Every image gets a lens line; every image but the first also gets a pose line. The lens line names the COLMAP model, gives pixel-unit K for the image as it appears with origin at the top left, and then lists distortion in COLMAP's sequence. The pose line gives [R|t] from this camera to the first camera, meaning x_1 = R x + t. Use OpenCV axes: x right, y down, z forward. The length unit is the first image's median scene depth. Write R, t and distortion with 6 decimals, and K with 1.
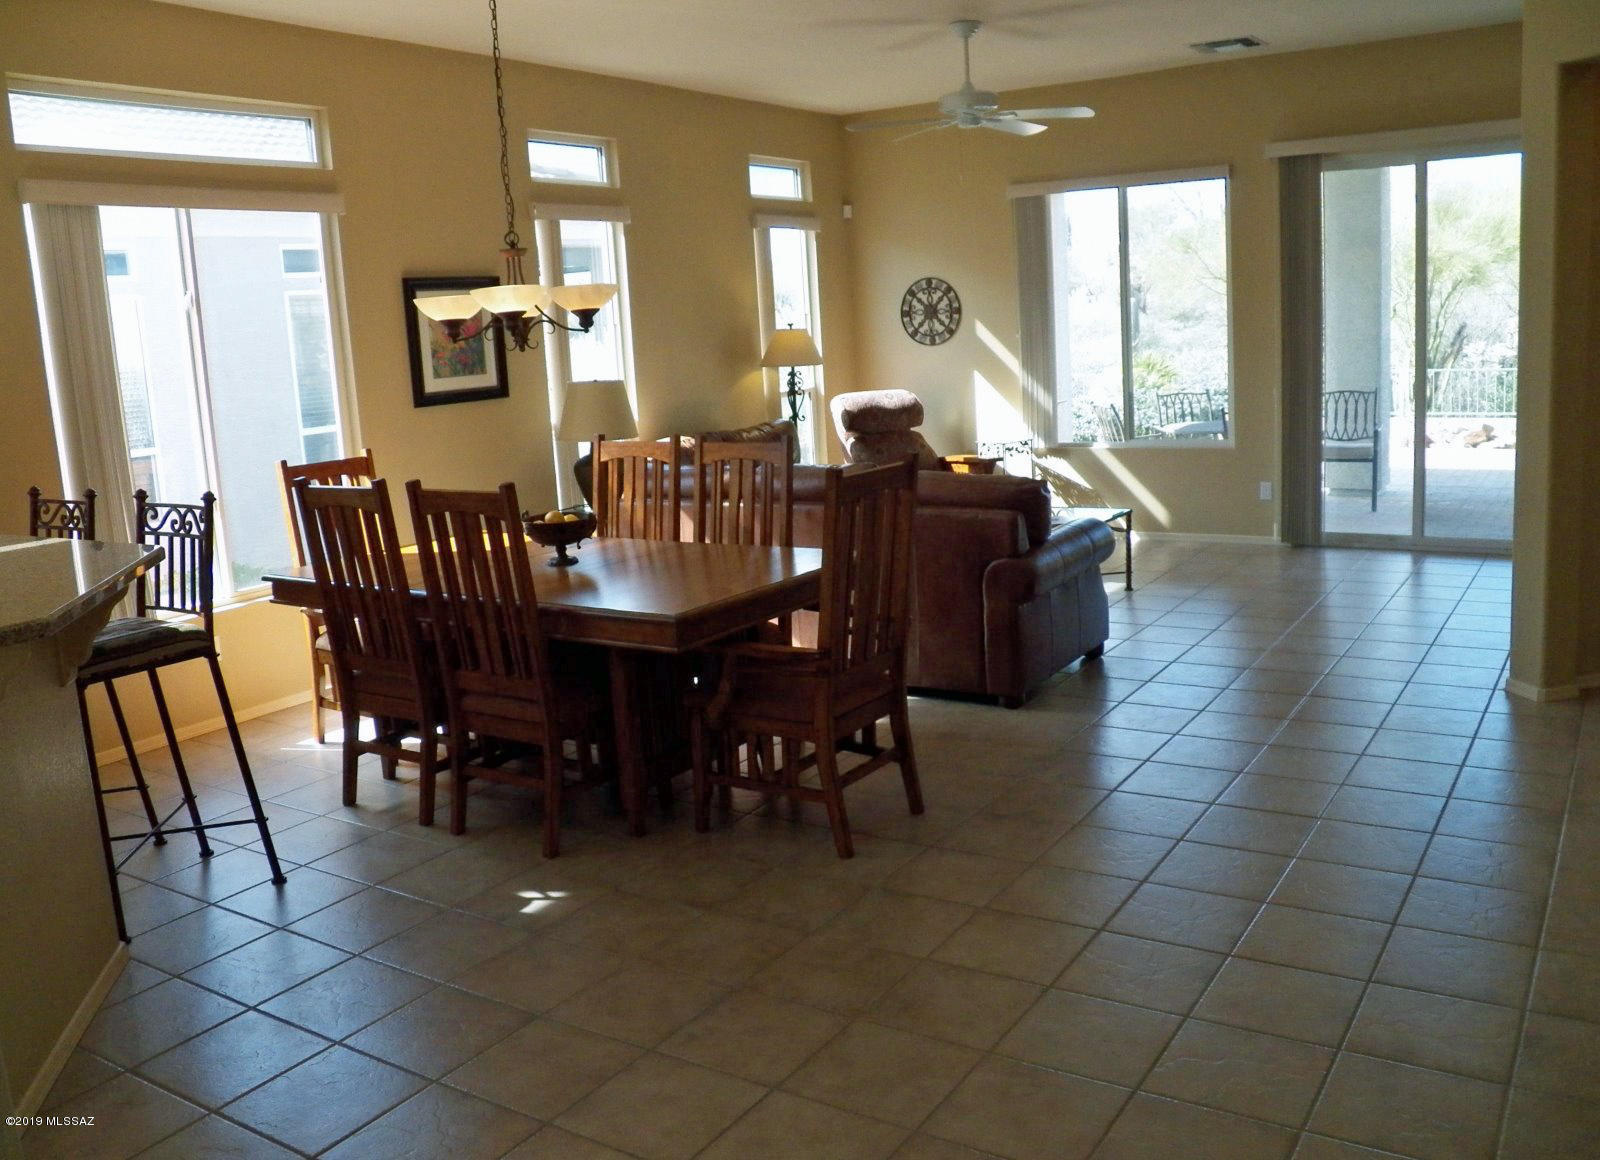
lens RADIAL K [[1353.8, 0, 800.0], [0, 1353.8, 580.0], [0, 0, 1]] dist [-0.141895, 0.000606]
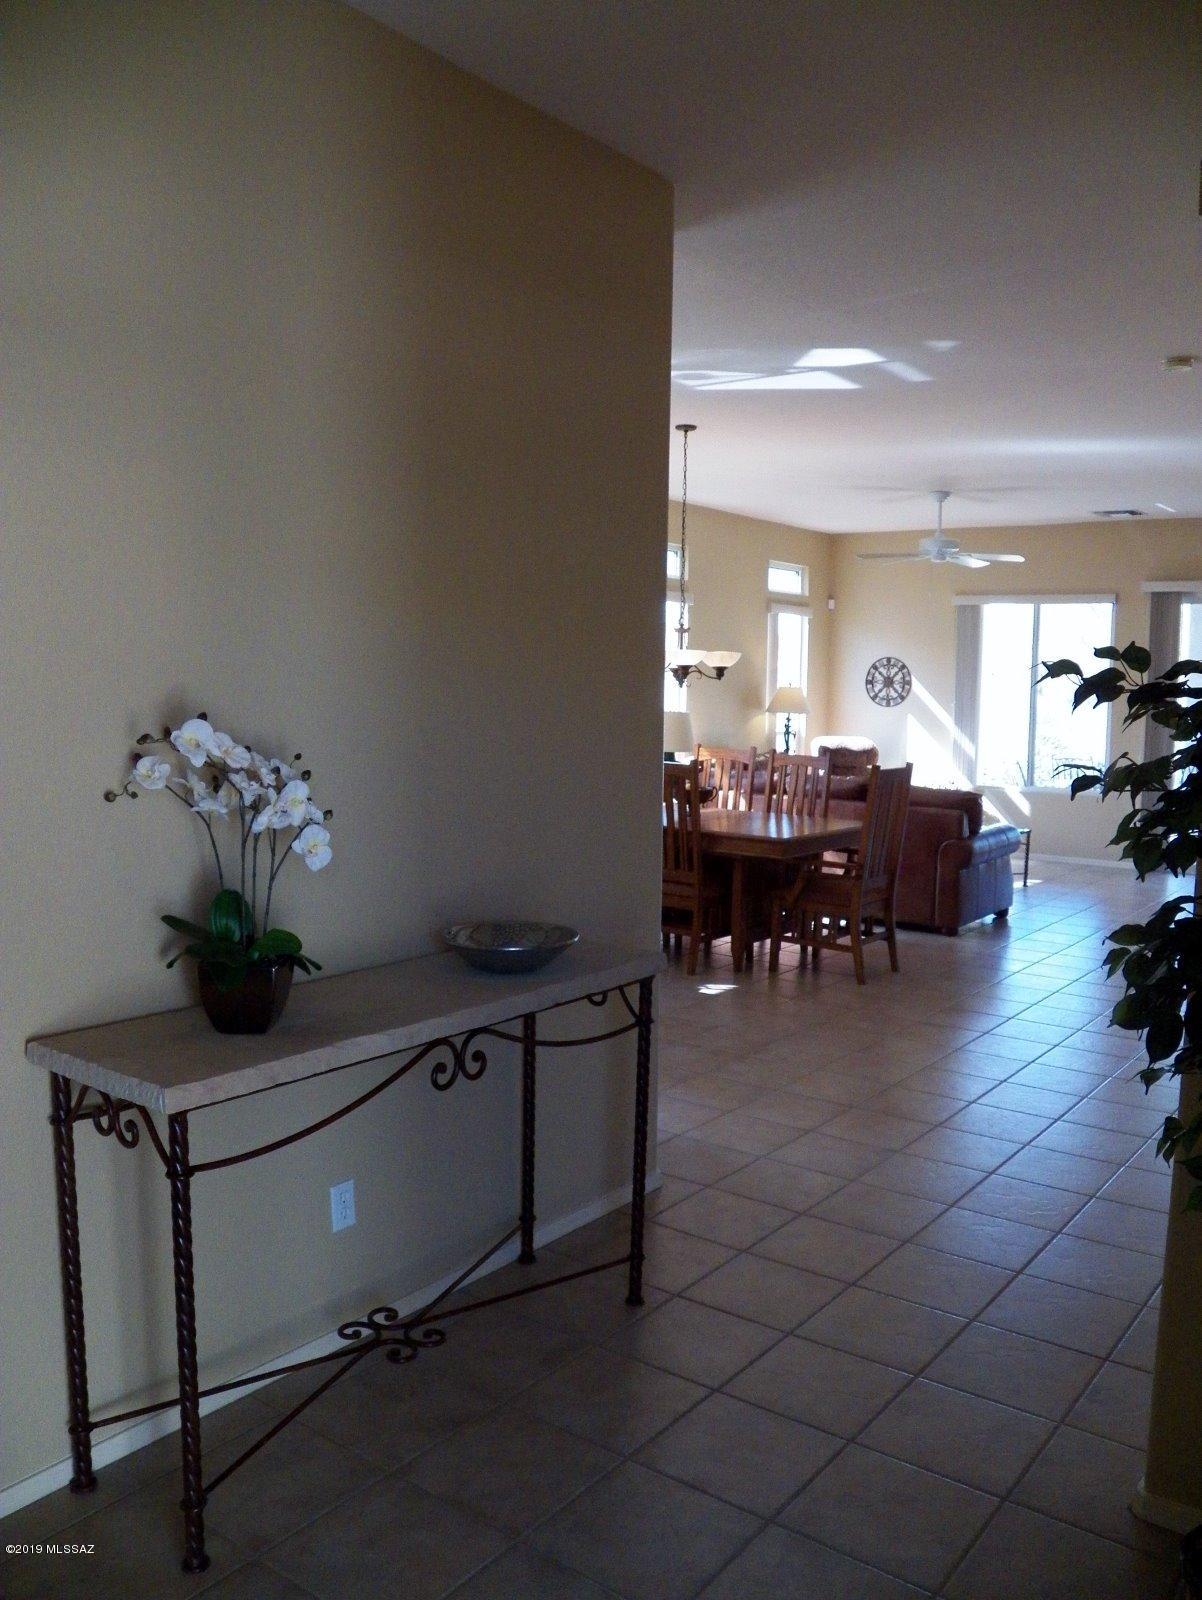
lens RADIAL K [[1319.1, 0, 601.0], [0, 1319.1, 800.0], [0, 0, 1]] dist [-0.122659, 0.001135]
pose [[0.994212, 0.083521, -0.067572, -0.097281], [-0.089527, 0.991785, -0.091363, 0.069432], [0.059386, 0.096884, 0.993522, -0.340107]]
